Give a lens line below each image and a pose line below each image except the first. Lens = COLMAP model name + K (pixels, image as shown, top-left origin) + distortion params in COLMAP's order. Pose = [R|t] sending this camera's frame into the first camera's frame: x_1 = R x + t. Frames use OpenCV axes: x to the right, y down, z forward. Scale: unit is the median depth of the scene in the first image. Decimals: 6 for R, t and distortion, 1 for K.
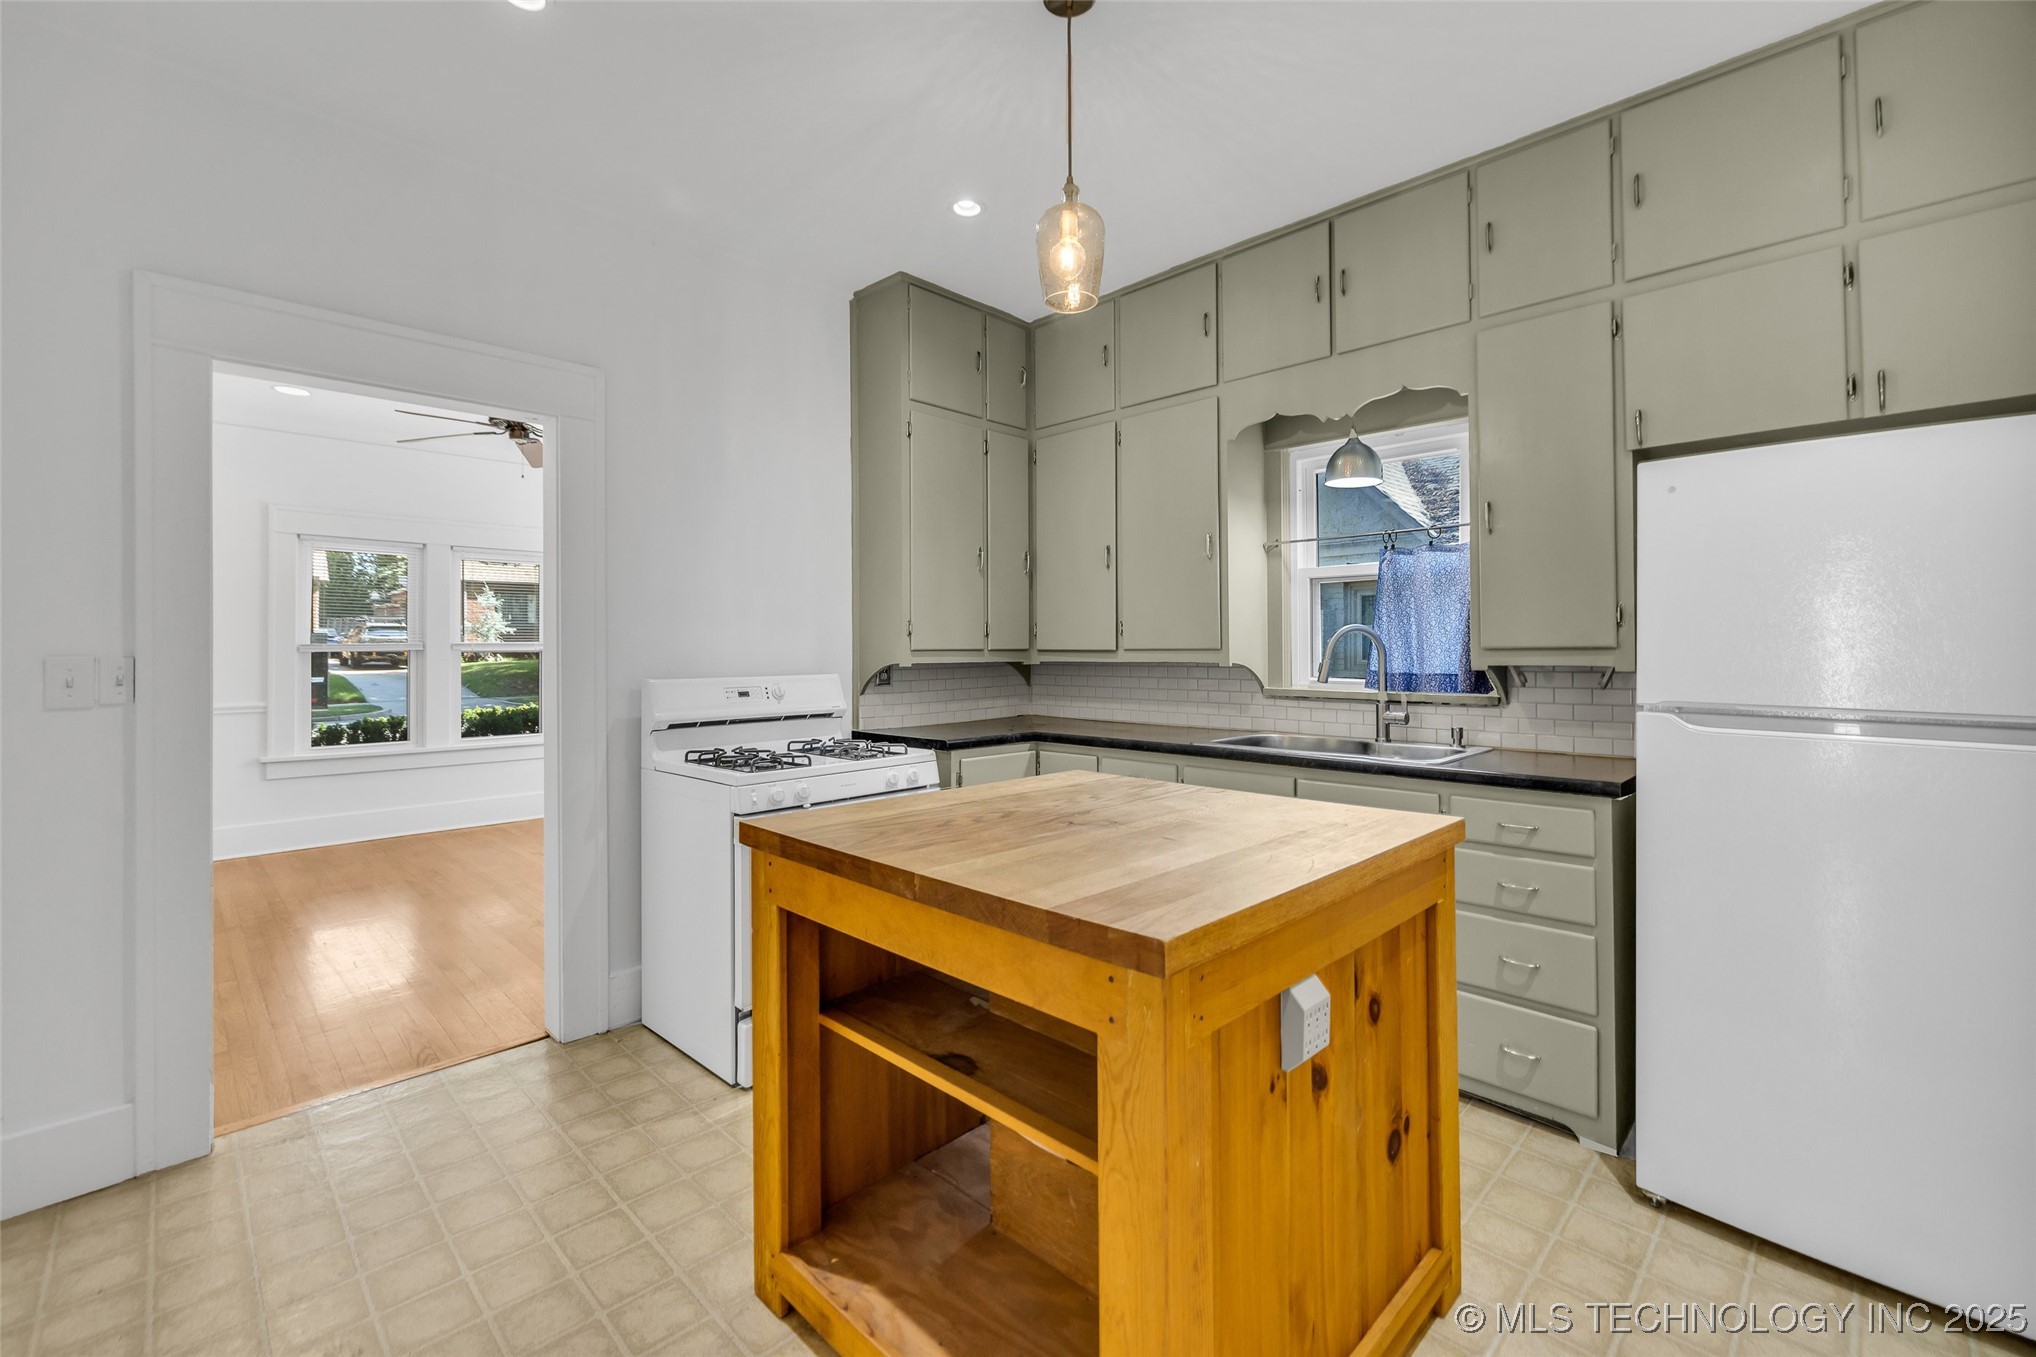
lens RADIAL K [[854.3, 0, 1017.1], [0, 854.3, 647.0], [0, 0, 1]] dist [-0.001204, 0.000390]
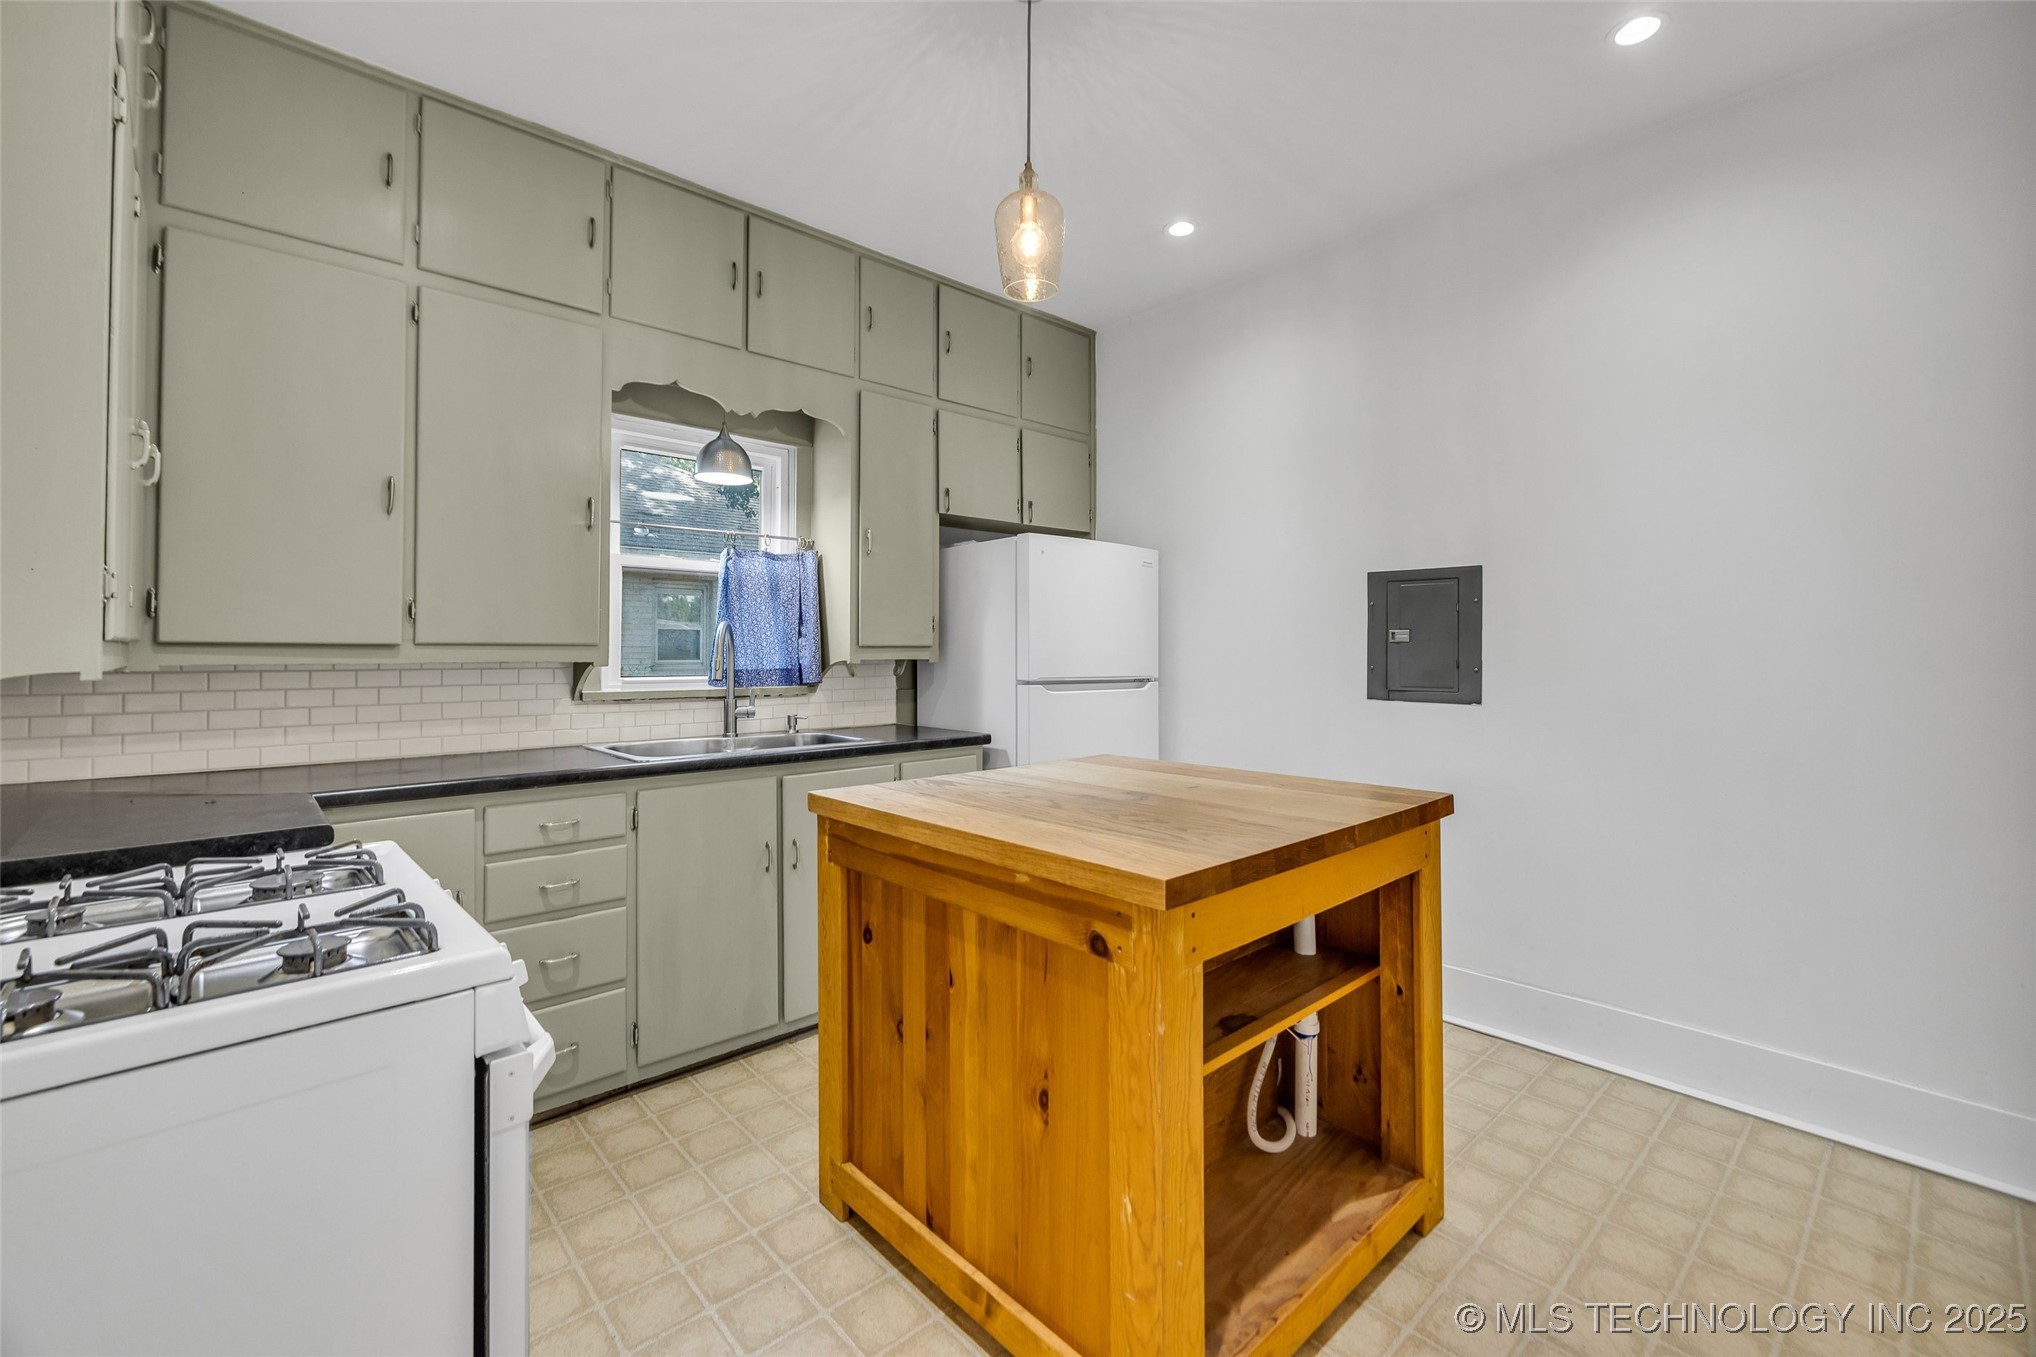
lens RADIAL K [[854.3, 0, 1017.1], [0, 854.3, 647.0], [0, 0, 1]] dist [-0.001204, 0.000390]
pose [[0.051835, 0.007148, 0.998630, -0.603818], [-0.004752, 0.999965, -0.006911, 0.009188], [-0.998644, -0.004387, 0.051867, 0.630685]]
